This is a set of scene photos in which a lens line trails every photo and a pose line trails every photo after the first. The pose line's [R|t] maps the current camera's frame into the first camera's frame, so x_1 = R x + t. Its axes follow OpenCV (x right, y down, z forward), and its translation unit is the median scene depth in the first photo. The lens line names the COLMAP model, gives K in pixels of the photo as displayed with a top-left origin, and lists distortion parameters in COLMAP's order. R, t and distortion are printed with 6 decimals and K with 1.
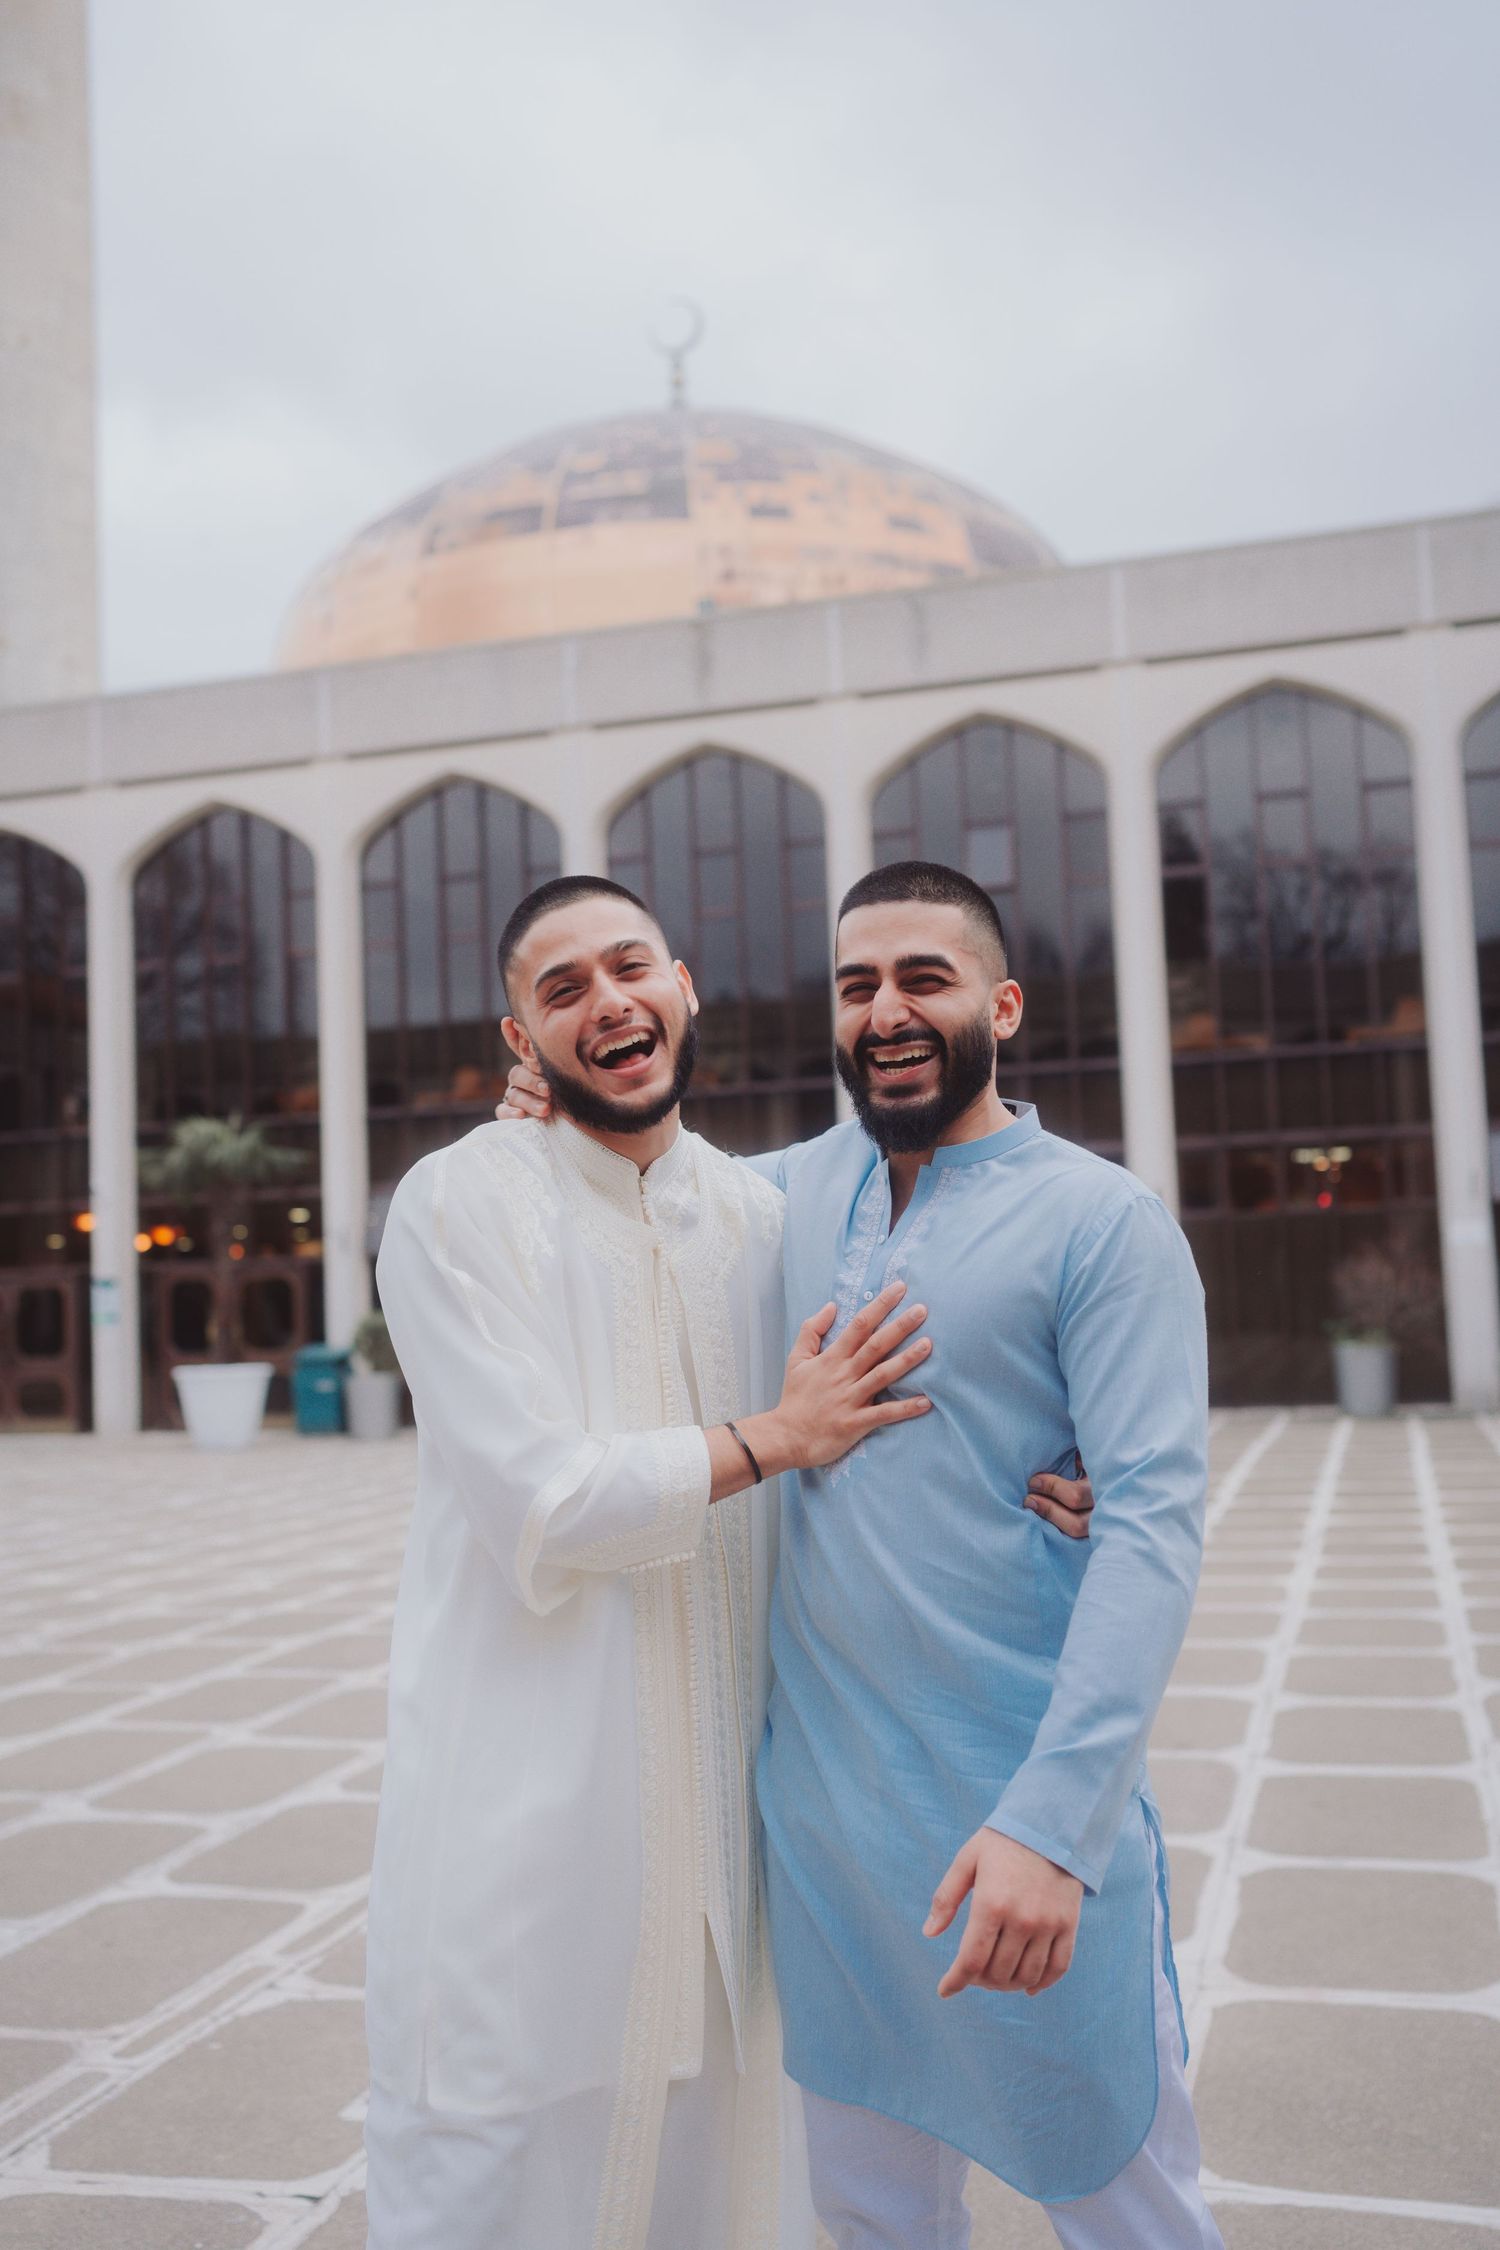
lens RADIAL K [[2137.0, 0, 756.9], [0, 2137.0, 1121.4], [0, 0, 1]] dist [-0.004526, 0.000000]
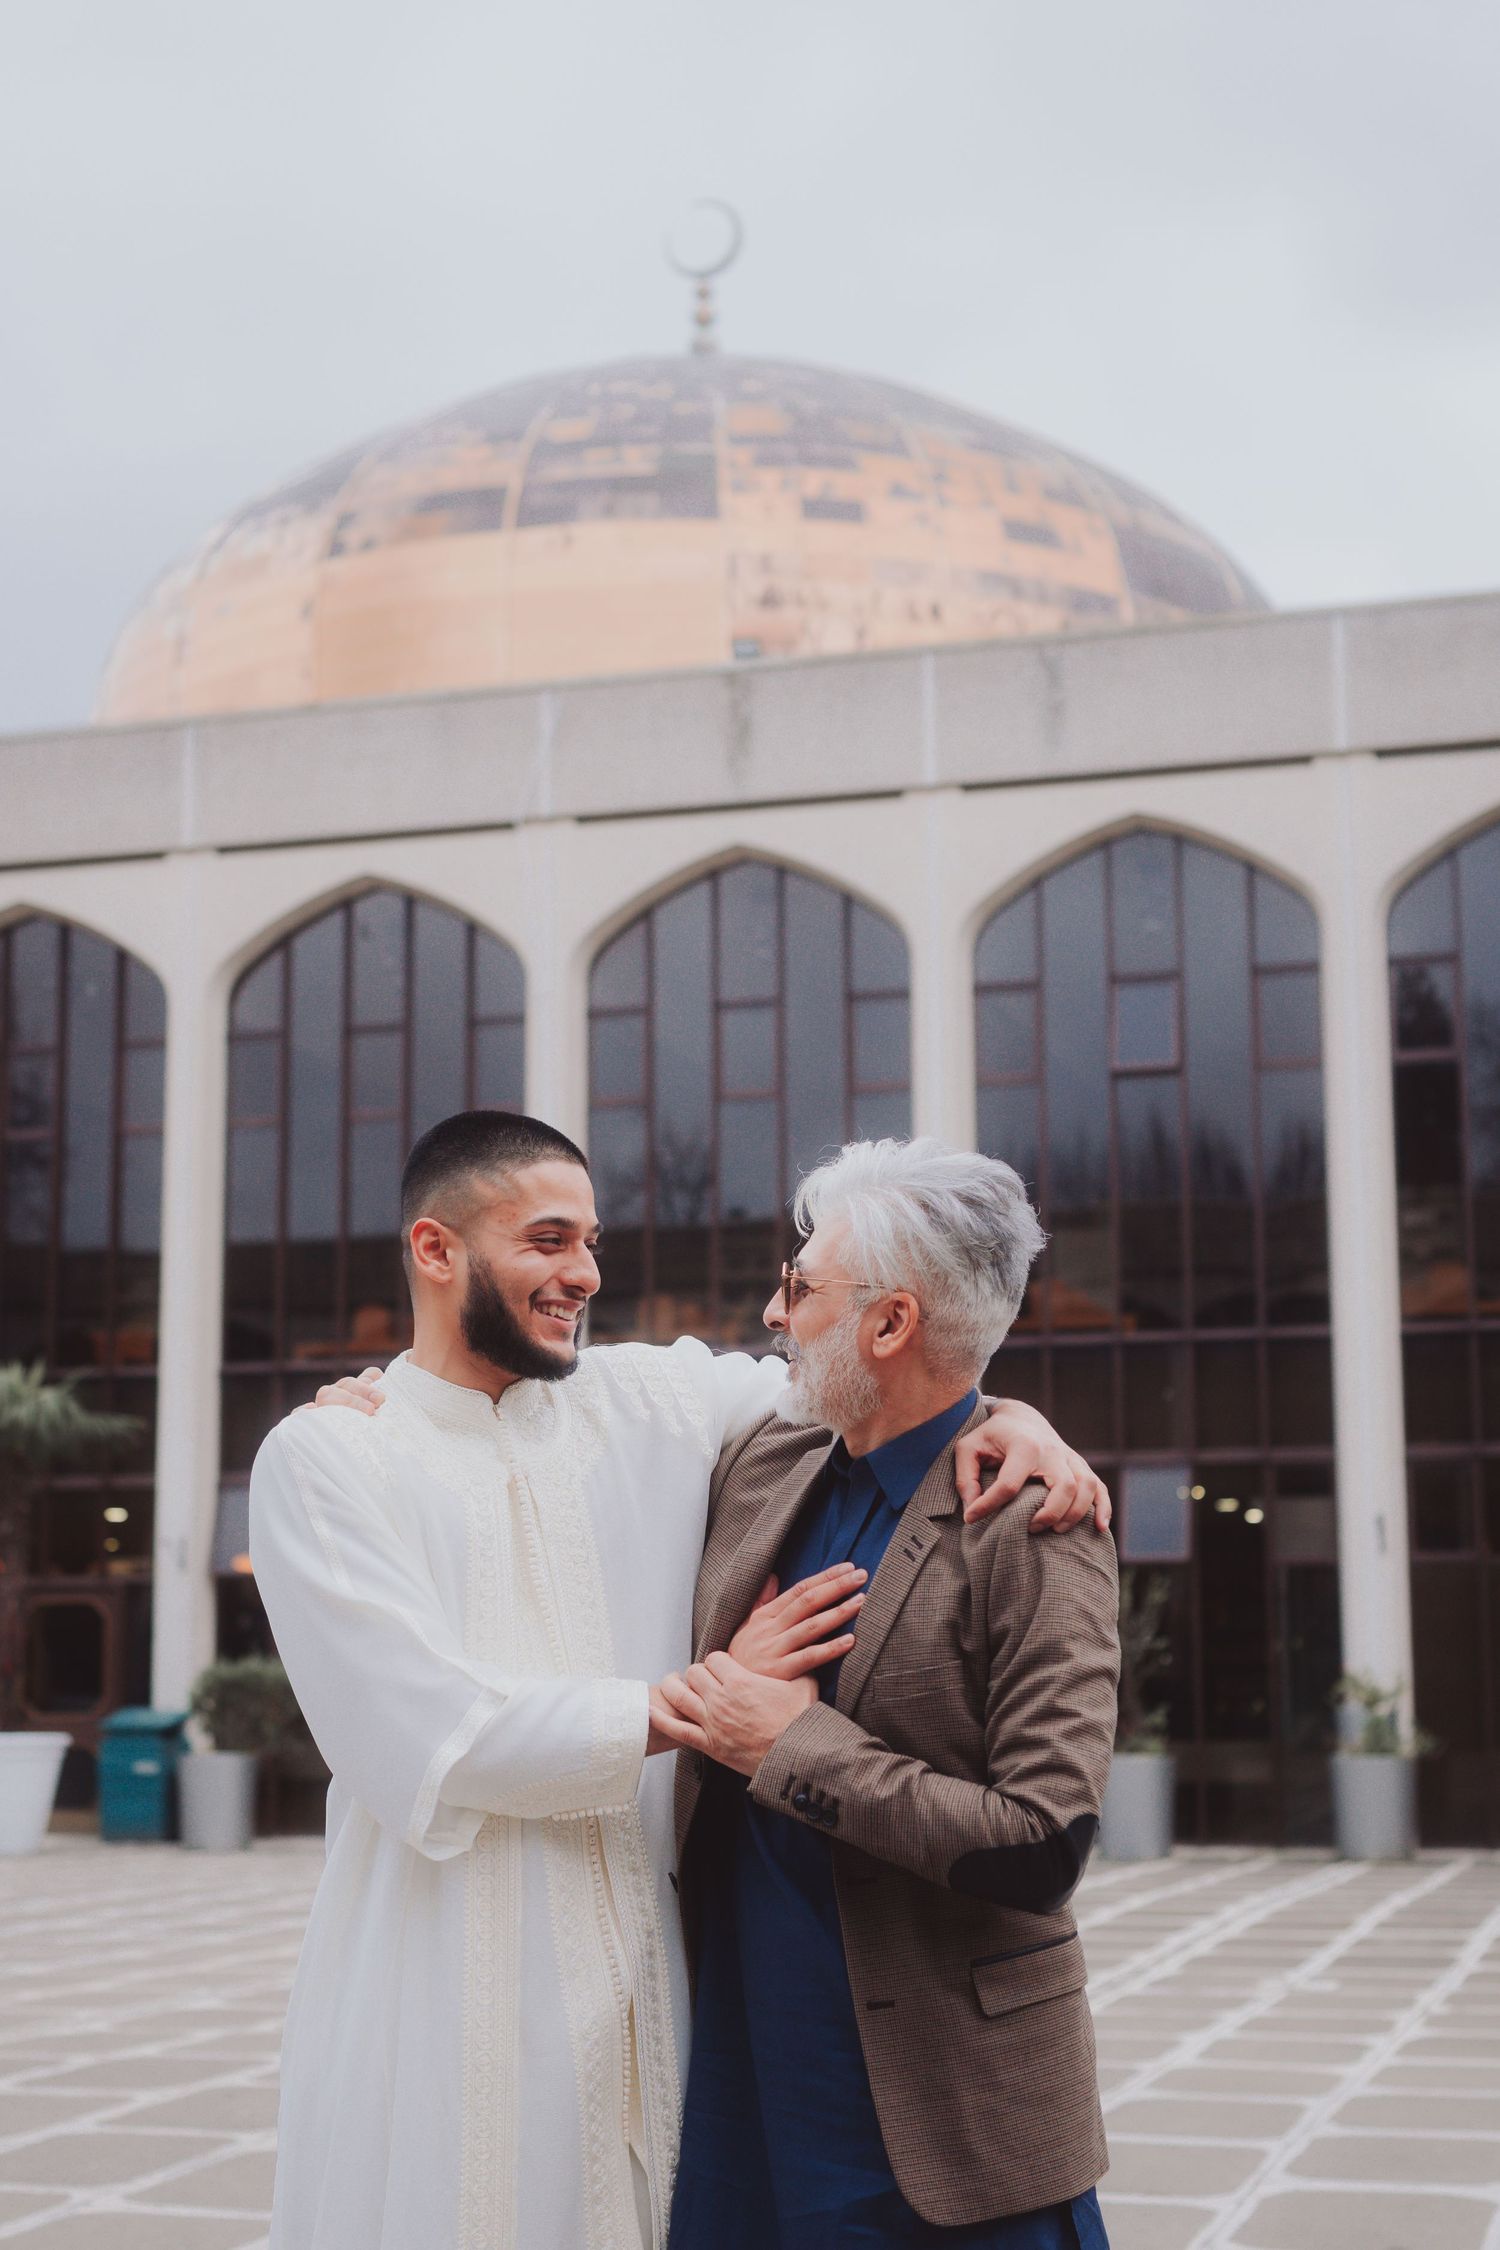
lens RADIAL K [[3248.8, 0, 755.4], [0, 3248.8, 1139.0], [0, 0, 1]] dist [-0.055077, 0.000000]
pose [[0.999395, 0.033753, -0.008382, -0.005958], [-0.034322, 0.996119, -0.081054, 0.001524], [0.005614, 0.081292, 0.996674, -0.035221]]
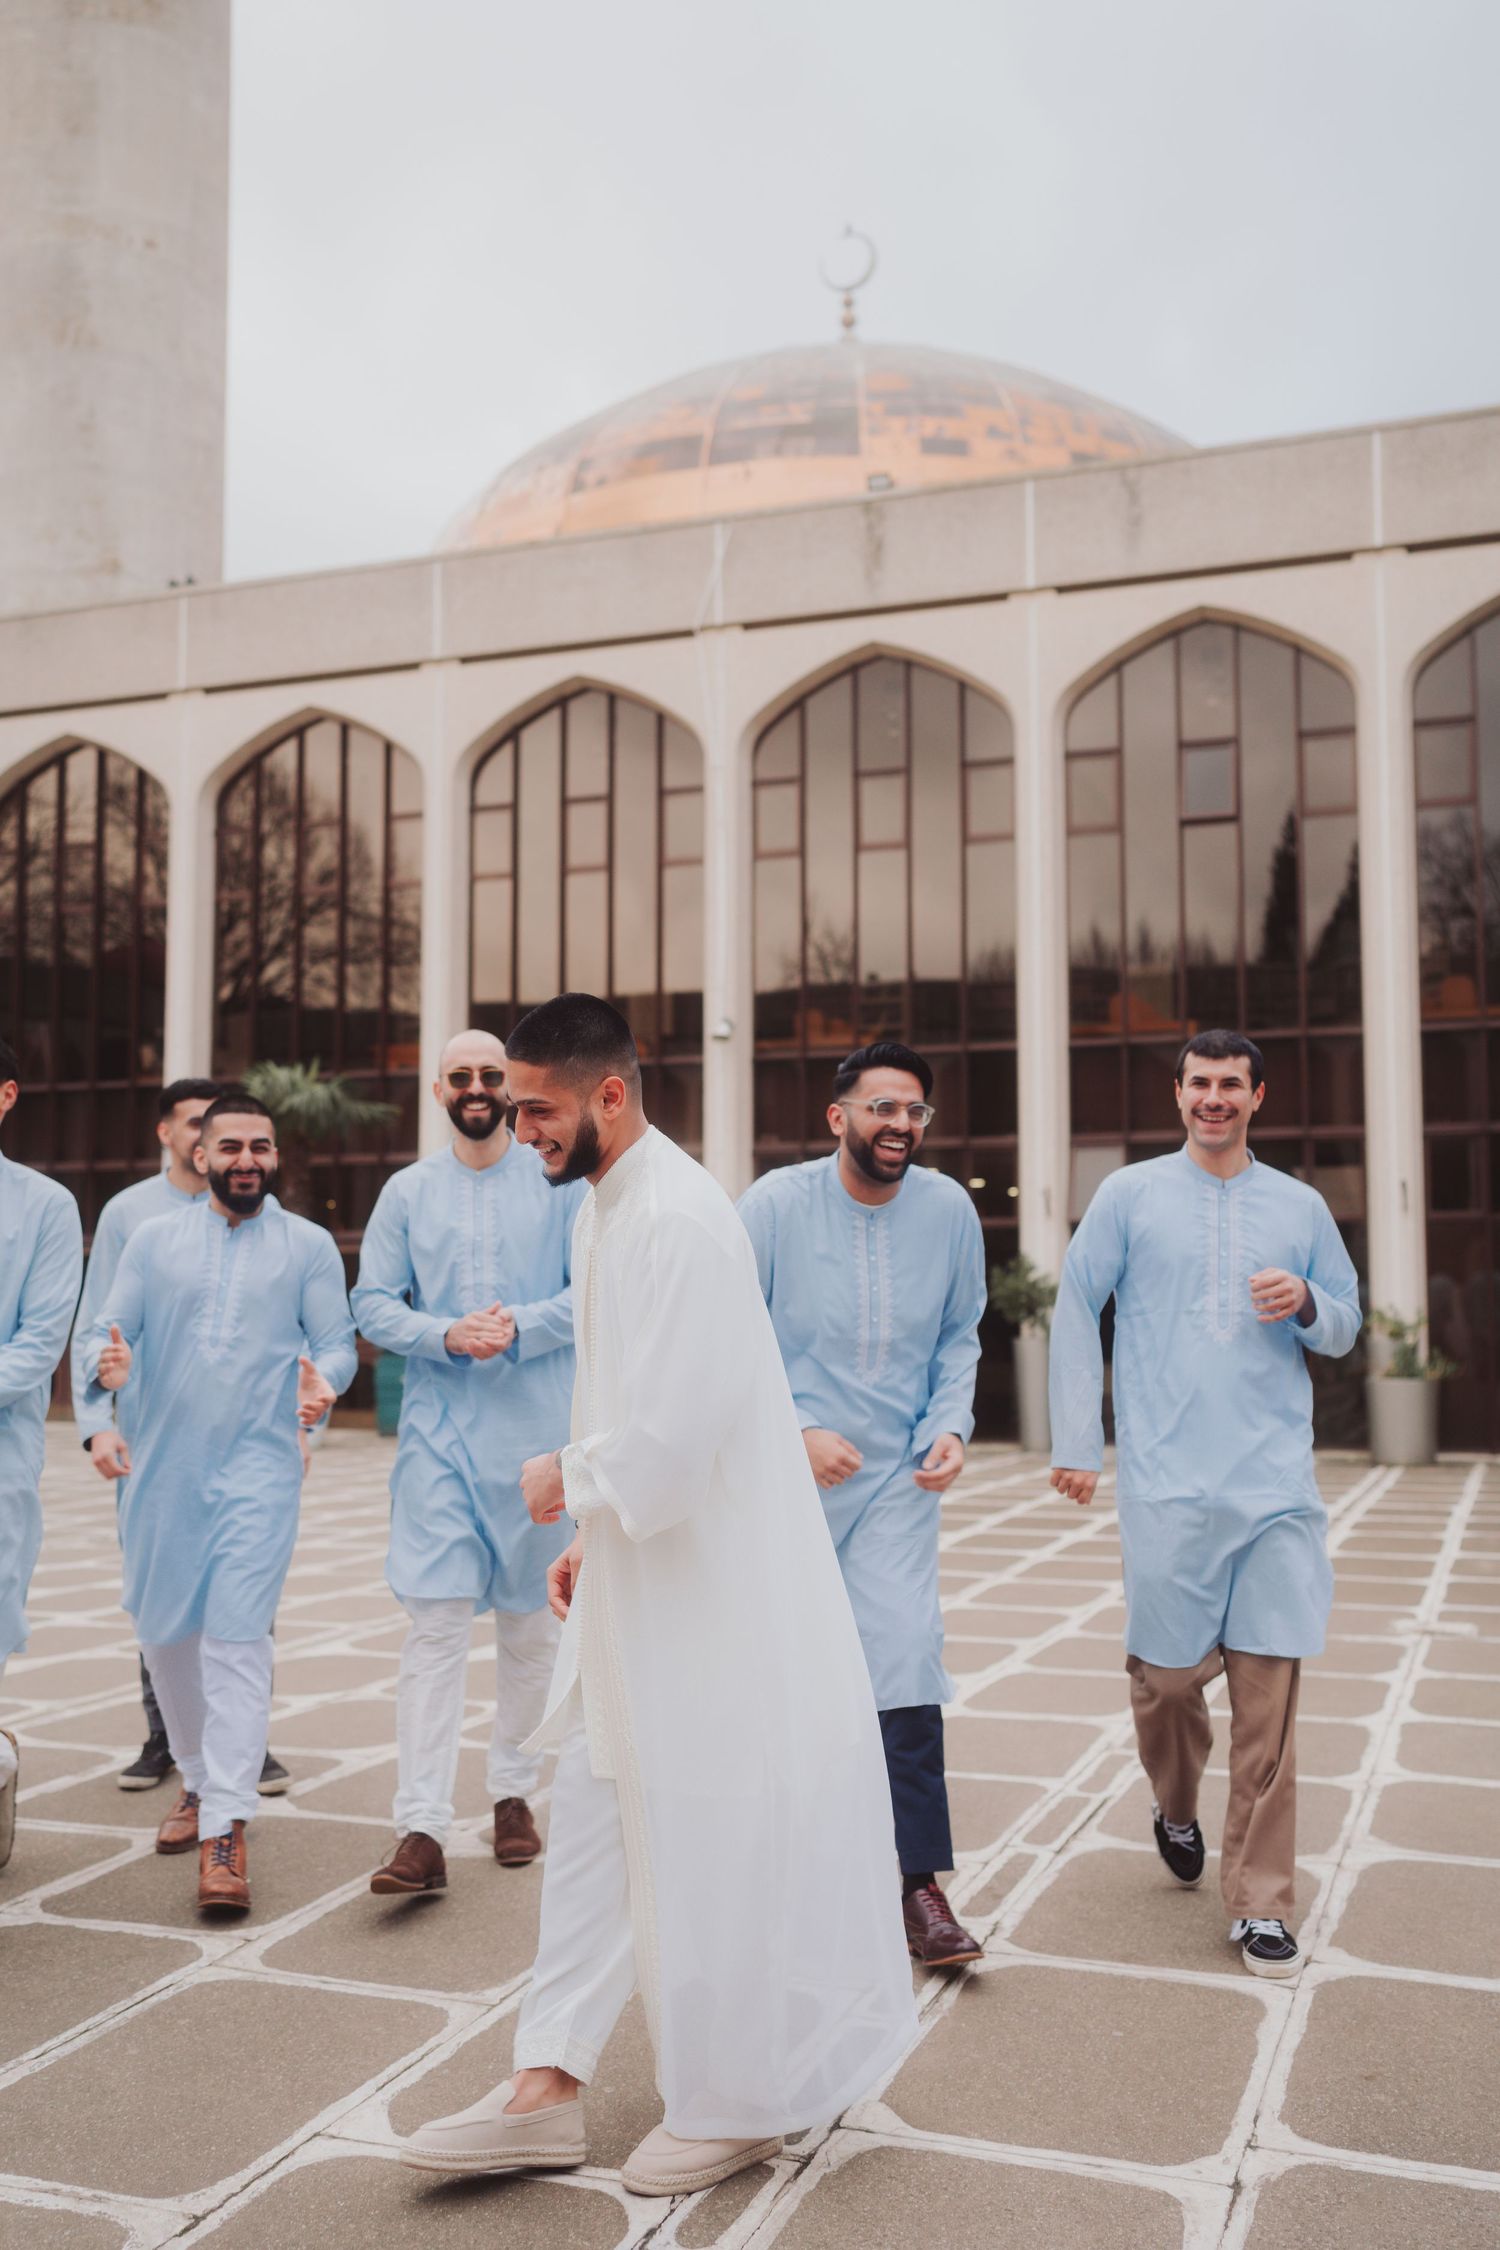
lens RADIAL K [[2137.0, 0, 749.0], [0, 2137.0, 1111.9], [0, 0, 1]] dist [-0.004526, 0.000000]
pose [[0.997001, 0.029322, -0.071626, -0.006571], [-0.029741, 0.999546, -0.004792, 0.013934], [0.071453, 0.006908, 0.997420, 0.138131]]
